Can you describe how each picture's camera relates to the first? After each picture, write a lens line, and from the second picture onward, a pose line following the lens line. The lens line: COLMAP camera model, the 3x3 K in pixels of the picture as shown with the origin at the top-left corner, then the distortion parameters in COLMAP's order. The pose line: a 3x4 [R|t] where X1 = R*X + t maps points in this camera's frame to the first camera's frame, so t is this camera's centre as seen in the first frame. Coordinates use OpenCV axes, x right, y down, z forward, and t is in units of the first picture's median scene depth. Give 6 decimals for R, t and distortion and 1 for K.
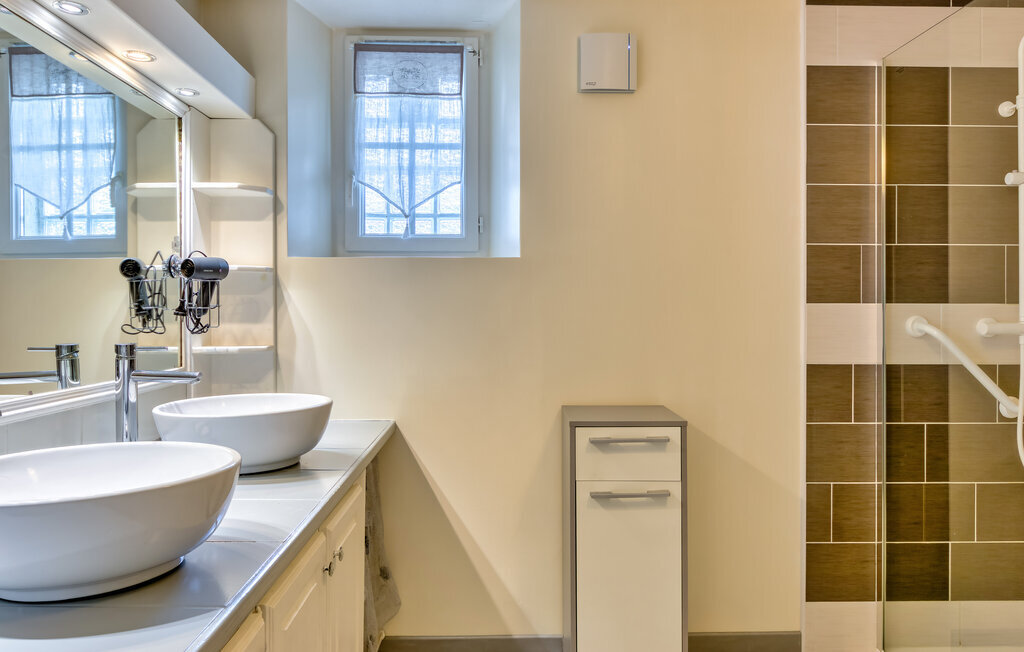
lens RADIAL K [[700.0, 0, 509.5], [0, 700.0, 313.7], [0, 0, 1]] dist [-0.001058, -0.000439]
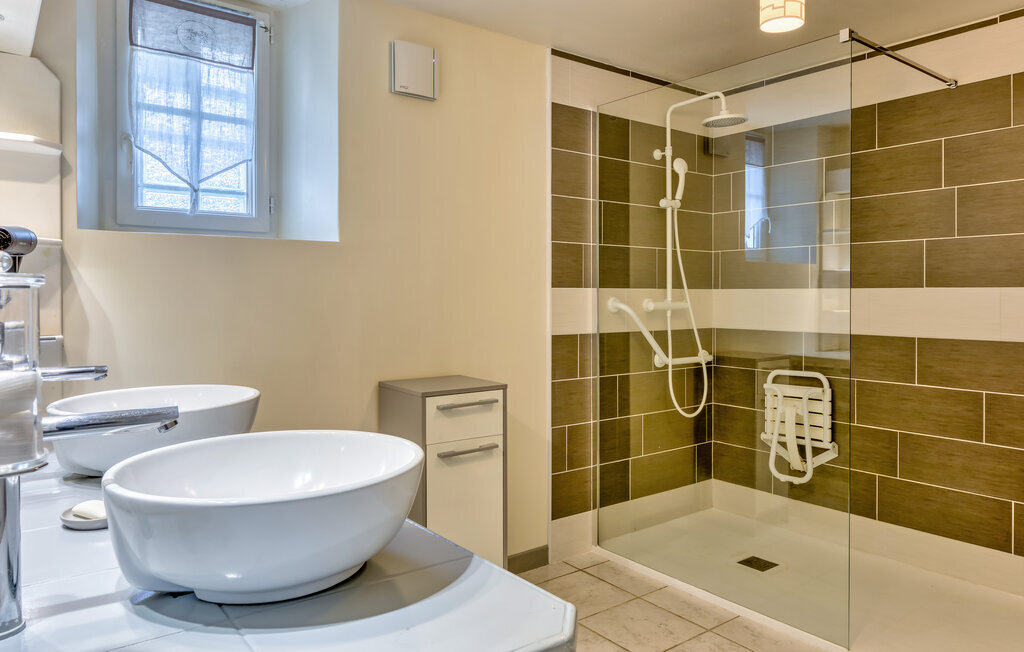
lens RADIAL K [[695.8, 0, 508.1], [0, 695.8, 297.7], [0, 0, 1]] dist [-0.000311, 0.000014]
pose [[0.807274, -0.002734, 0.590170, -0.391861], [0.001338, 0.999995, 0.002803, -0.000158], [-0.590175, -0.001474, 0.807274, 0.018492]]
